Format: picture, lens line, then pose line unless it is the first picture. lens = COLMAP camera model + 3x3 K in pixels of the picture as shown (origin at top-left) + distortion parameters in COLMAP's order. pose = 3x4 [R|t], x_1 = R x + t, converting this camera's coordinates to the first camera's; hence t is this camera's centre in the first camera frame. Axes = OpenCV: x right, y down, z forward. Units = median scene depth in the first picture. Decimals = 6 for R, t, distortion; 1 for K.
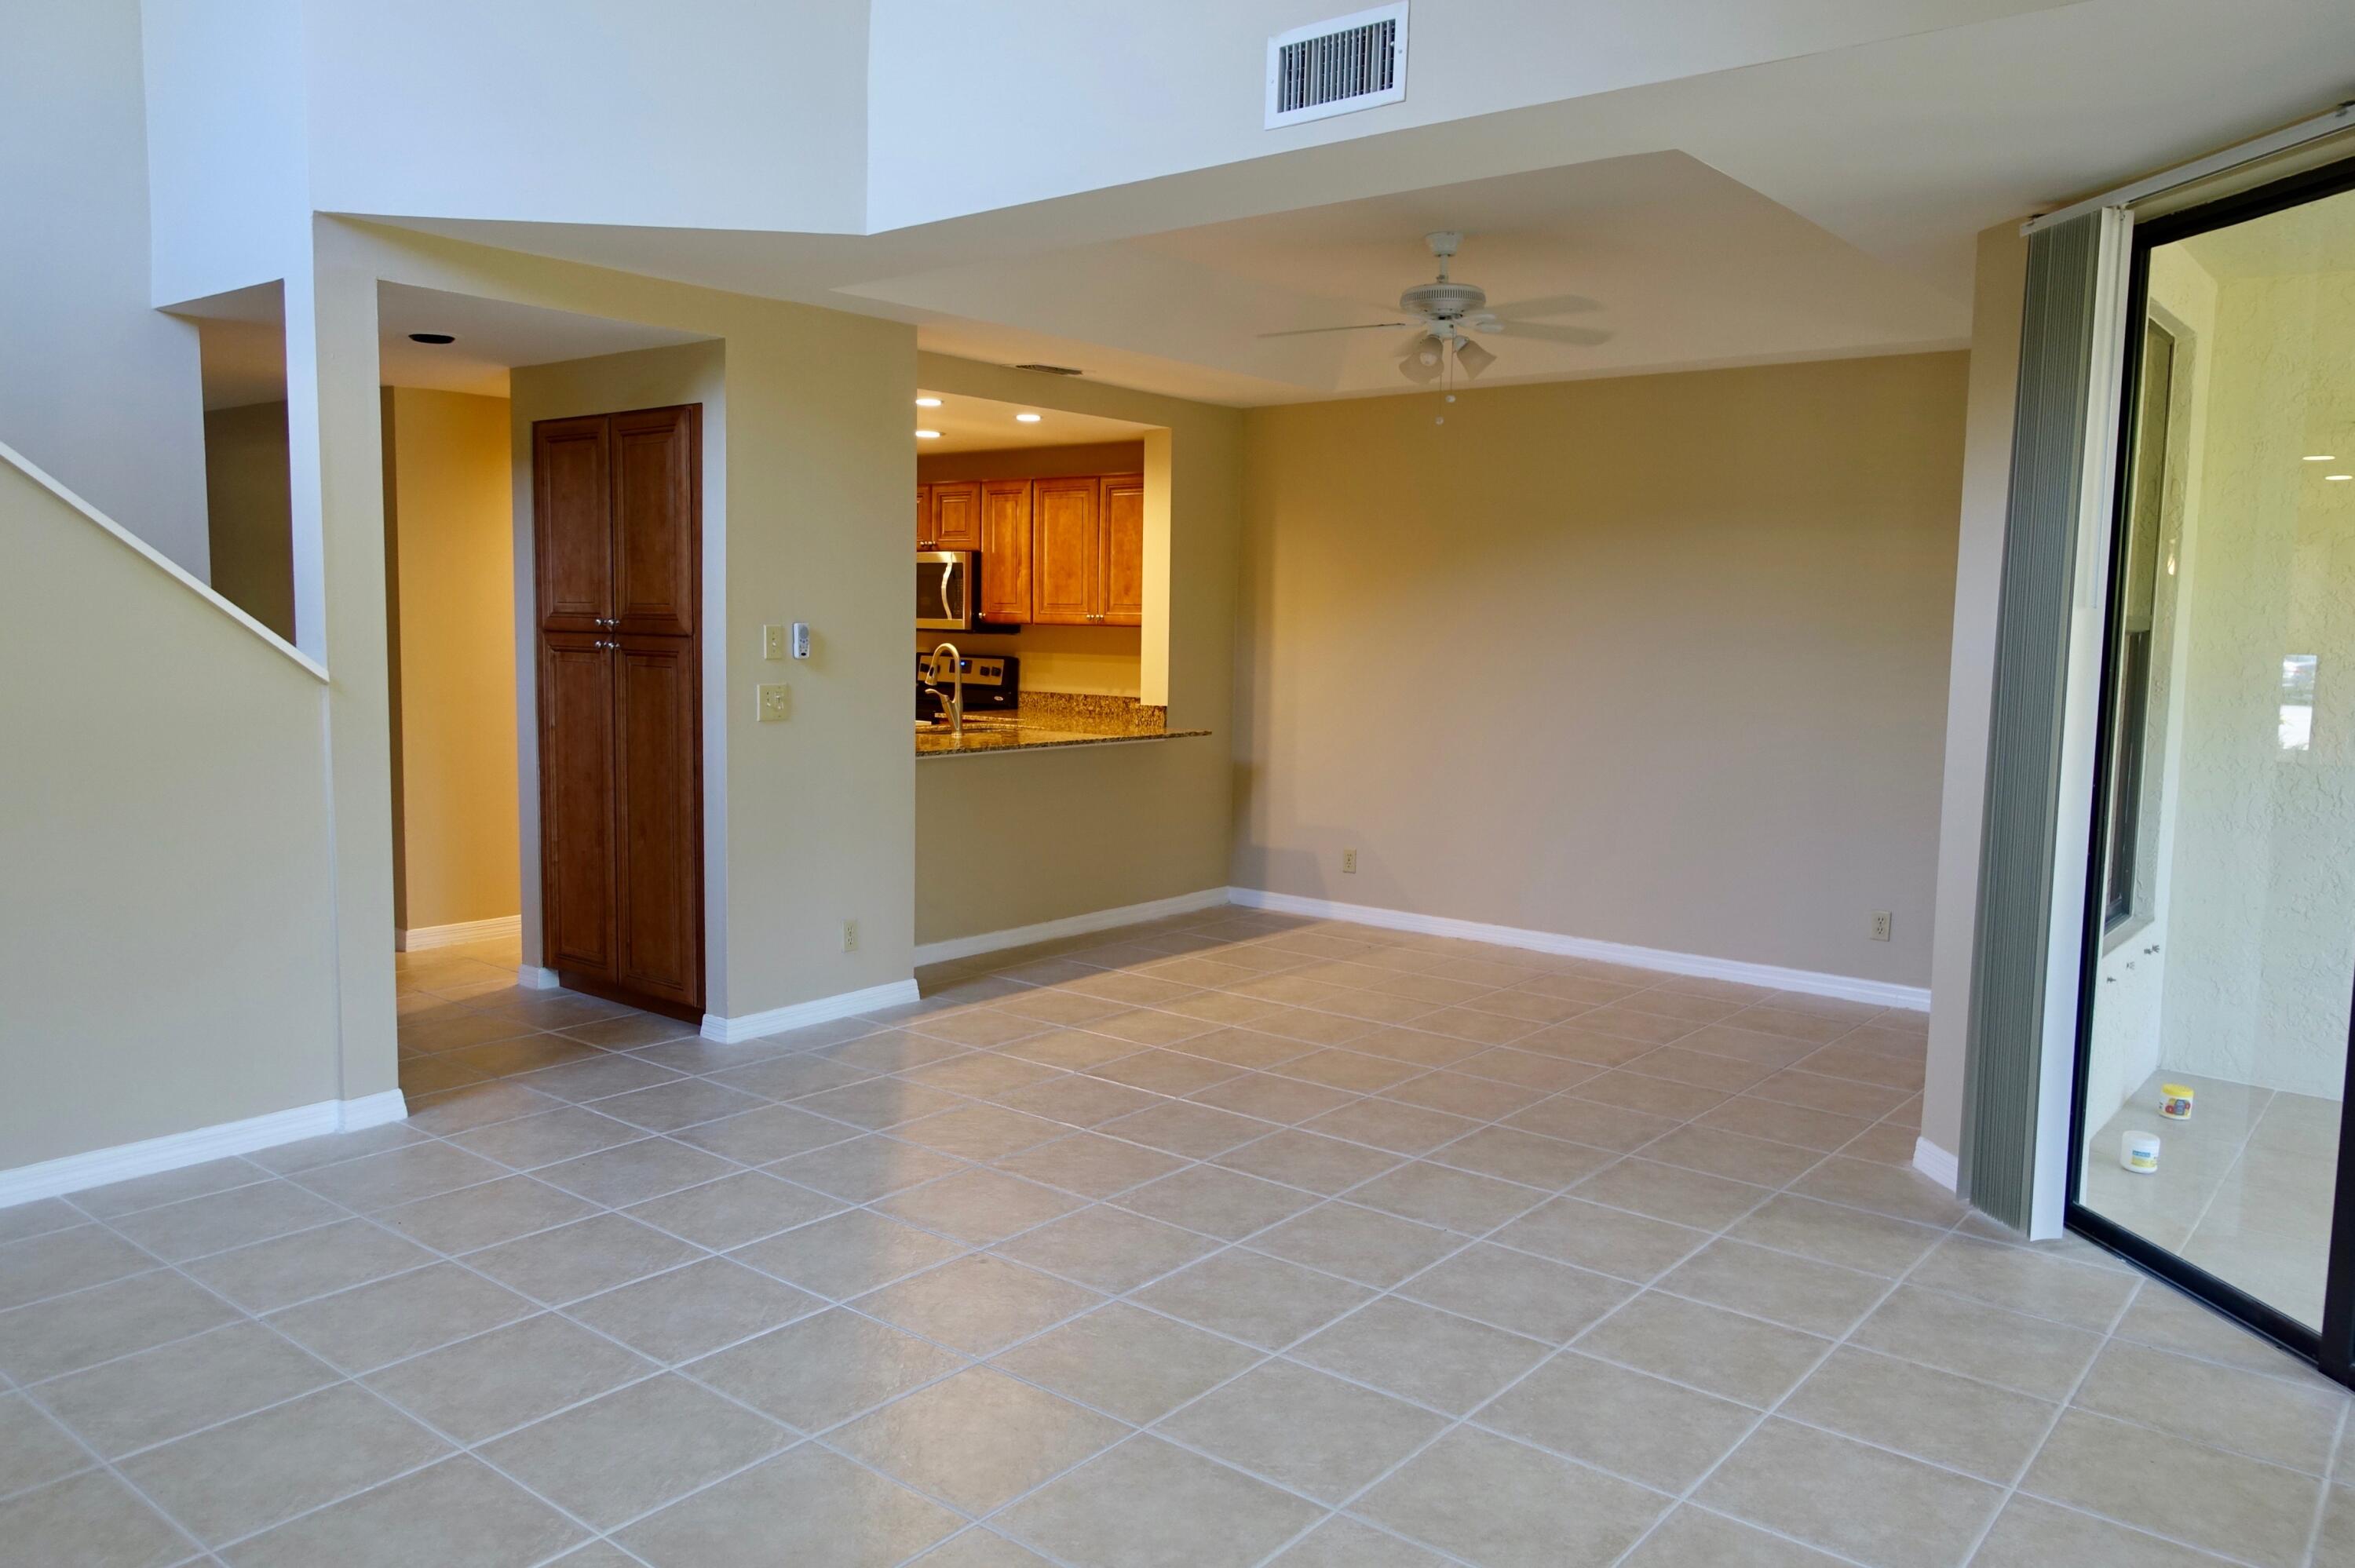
lens RADIAL K [[1724.8, 0, 1177.5], [0, 1724.8, 784.0], [0, 0, 1]] dist [0.015871, -0.000380]
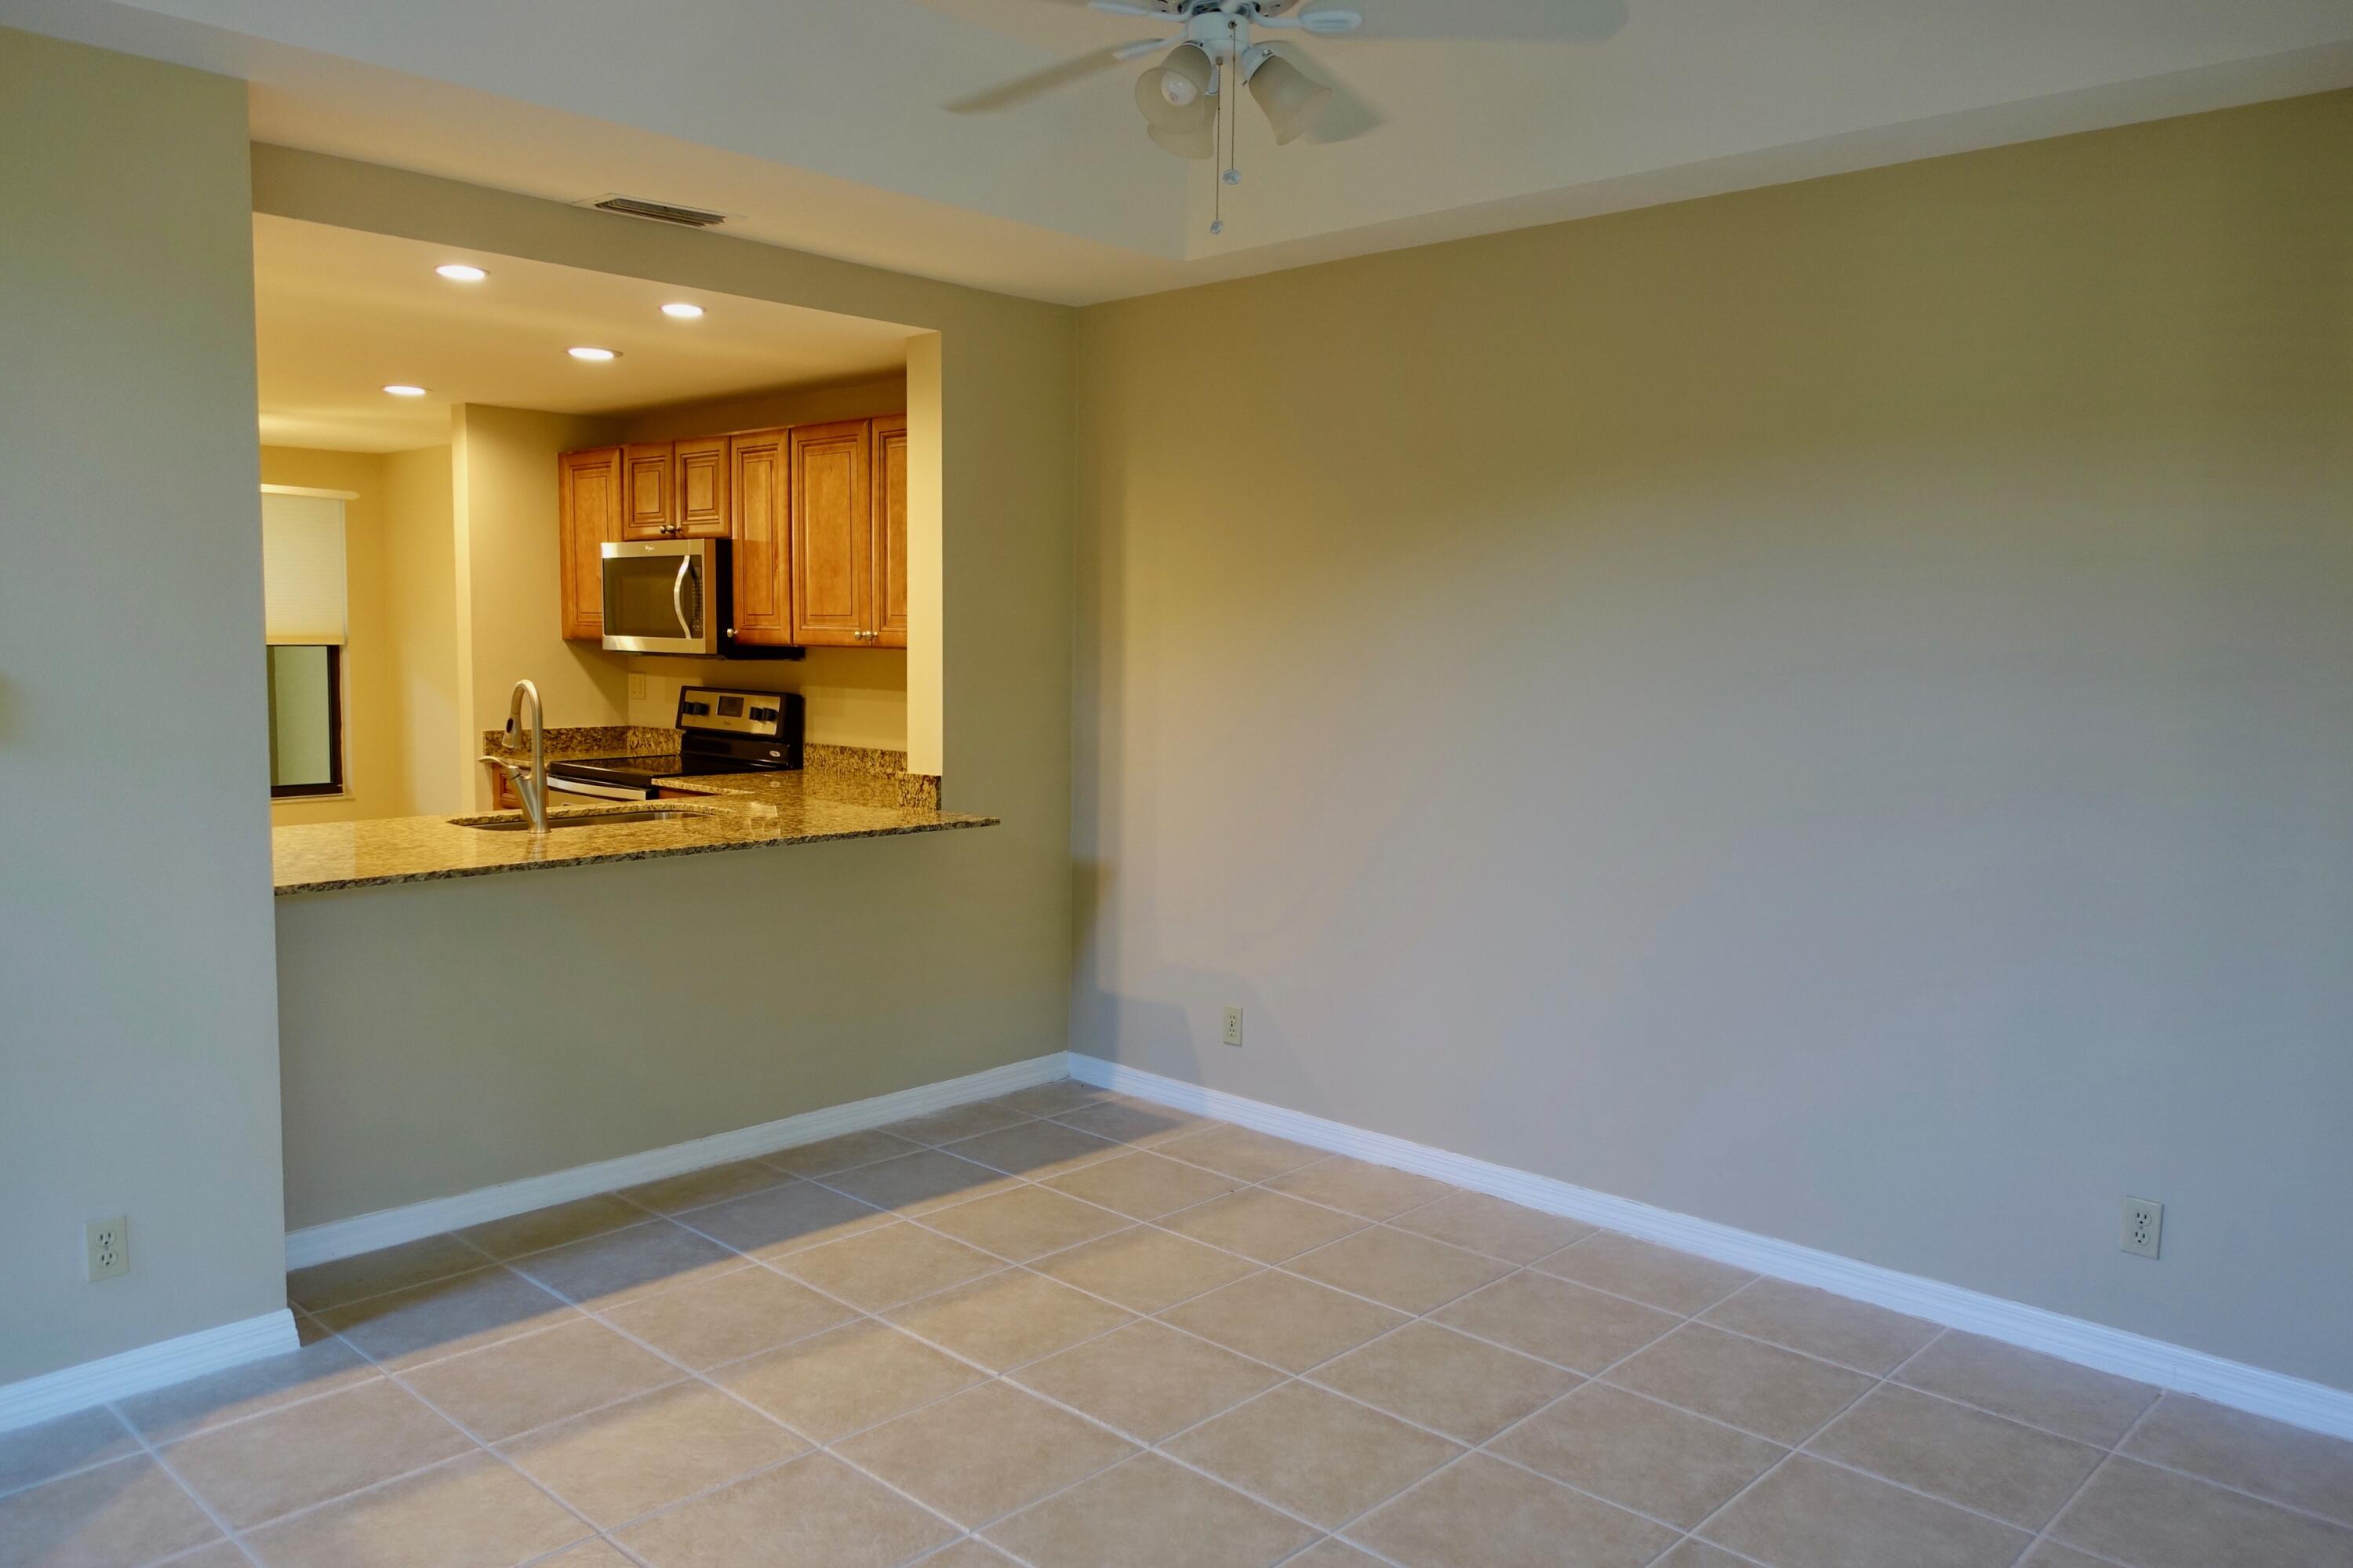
lens RADIAL K [[1723.6, 0, 1176.5], [0, 1723.6, 784.0], [0, 0, 1]] dist [0.015871, -0.000380]
pose [[0.995928, 0.002237, -0.090120, 0.128191], [-0.003033, 0.999958, -0.008696, -0.035031], [0.090096, 0.008934, 0.995893, 0.361478]]
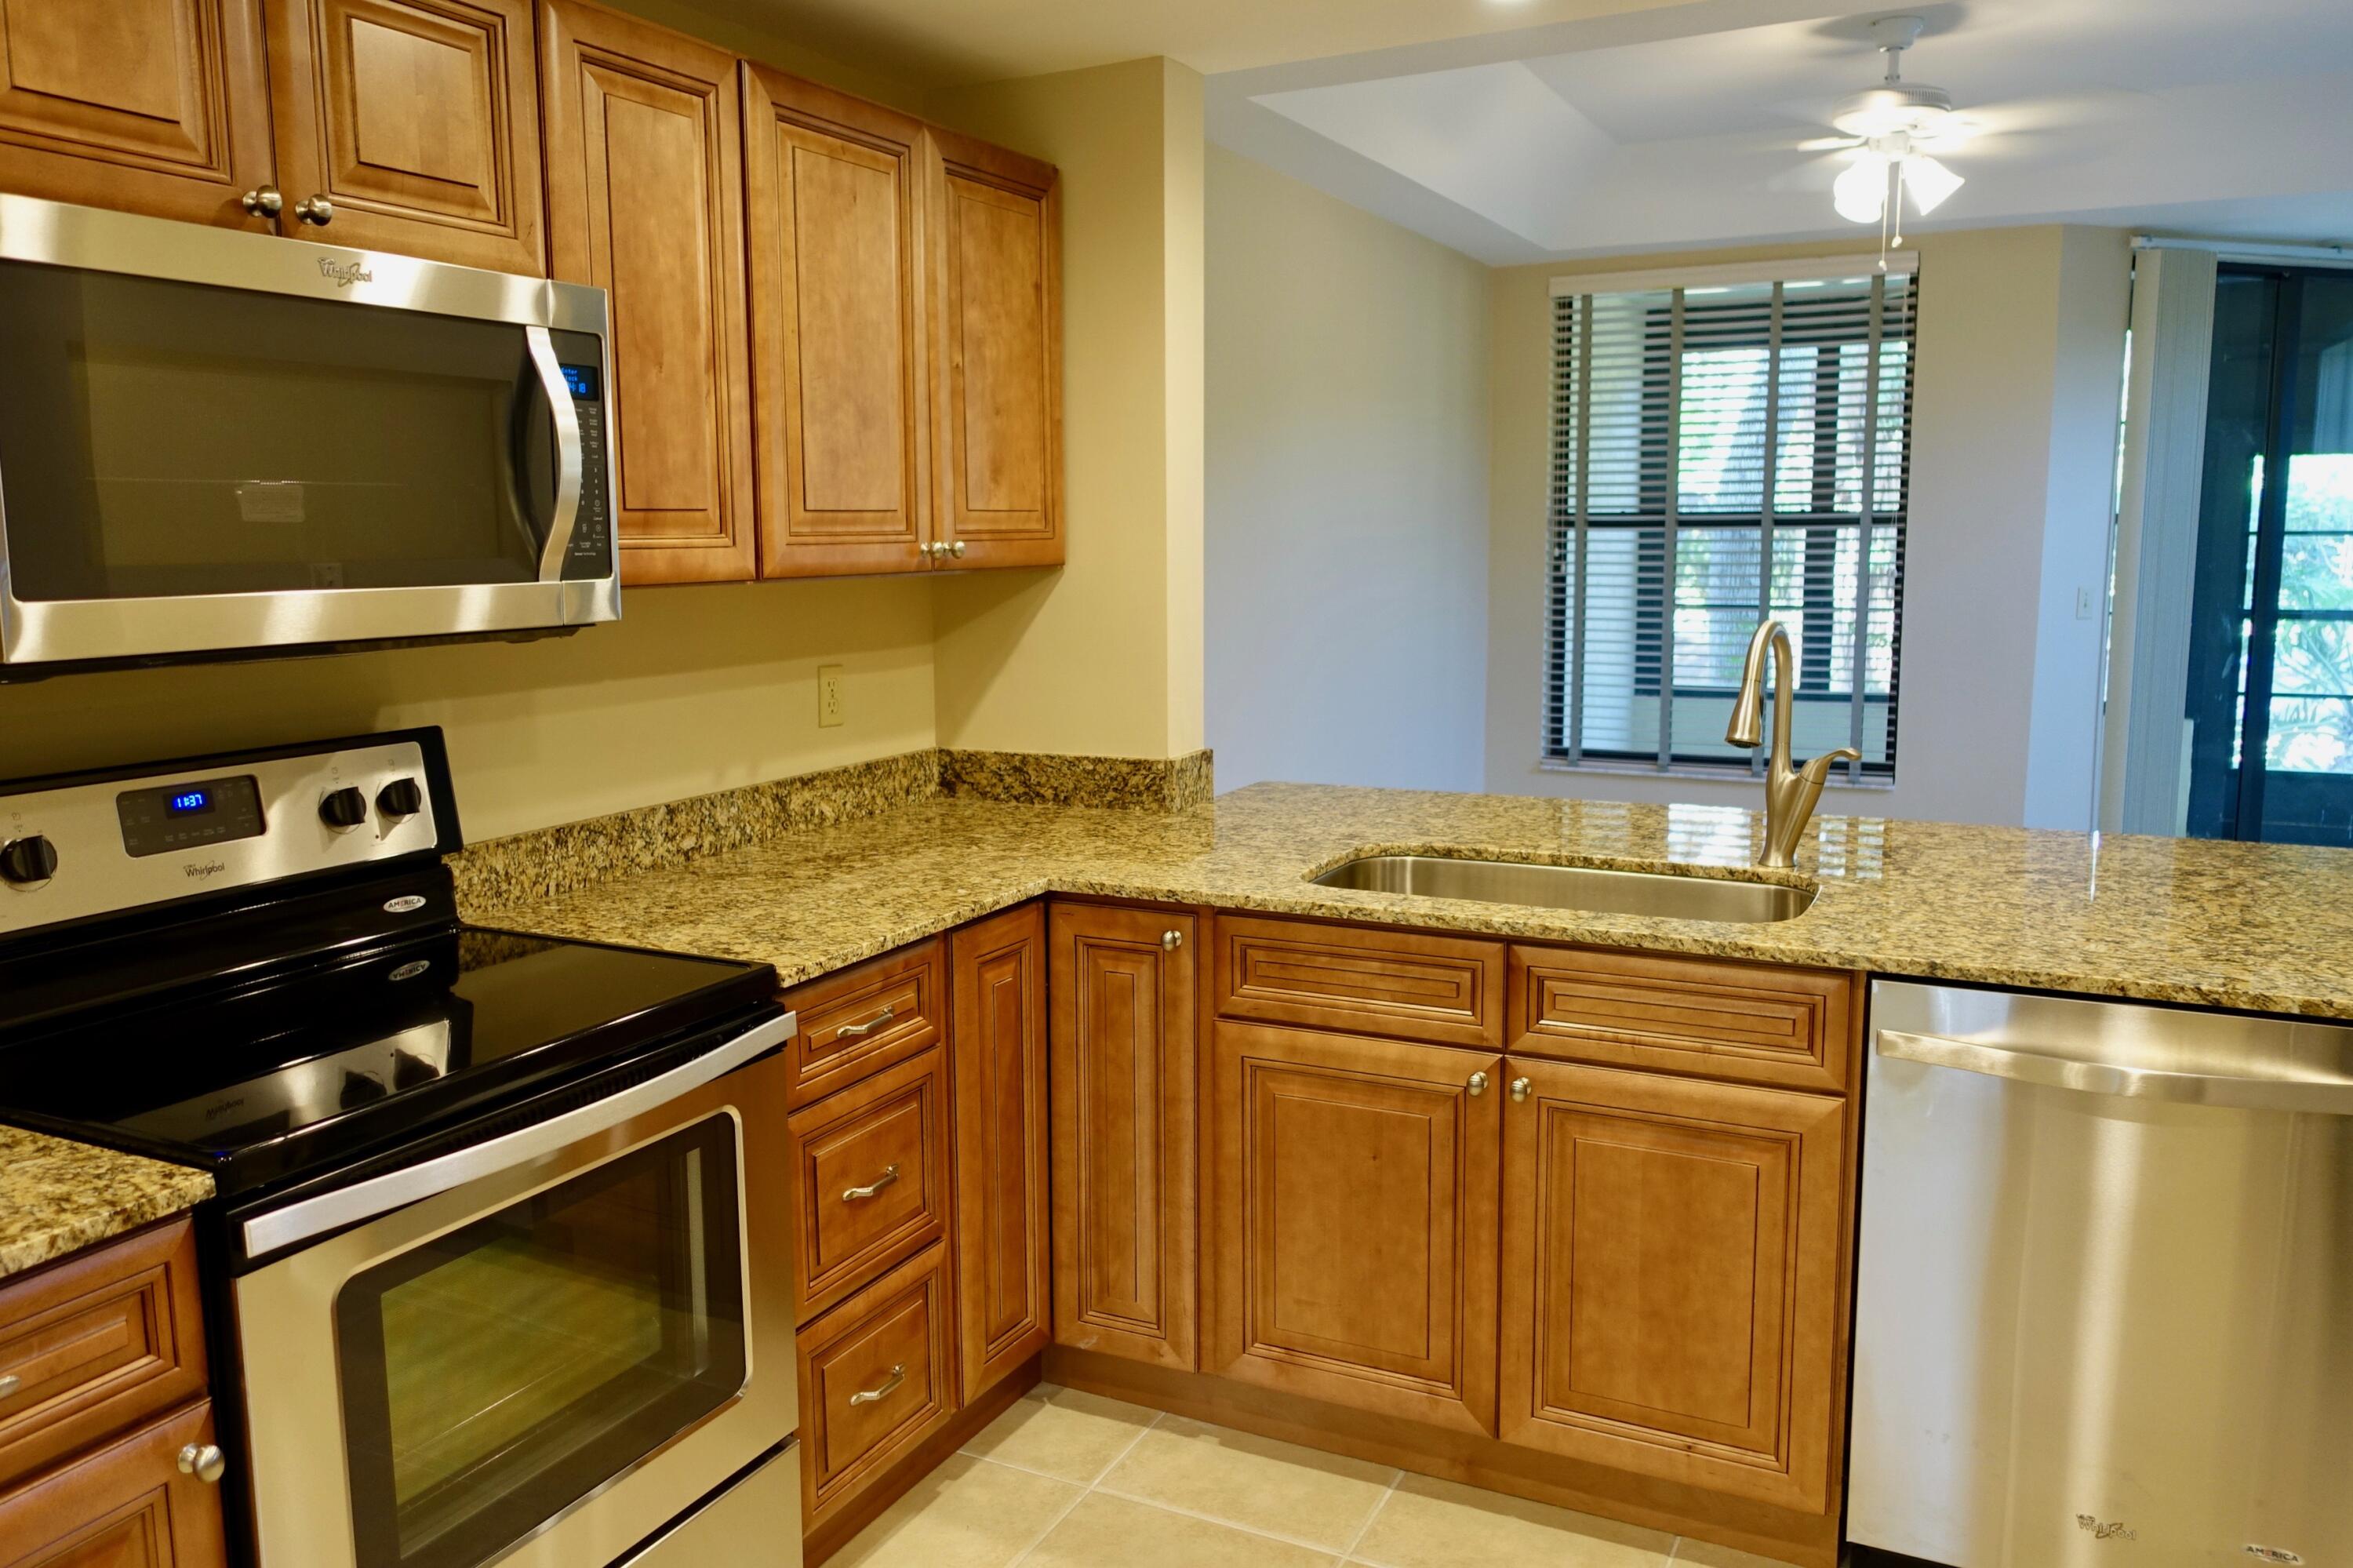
lens RADIAL K [[1723.6, 0, 1176.5], [0, 1723.6, 784.0], [0, 0, 1]] dist [0.015871, -0.000380]
pose [[-0.202157, -0.165787, 0.965219, -0.392597], [0.101408, 0.976726, 0.189002, -0.110936], [-0.974089, 0.136089, -0.180640, 1.022262]]
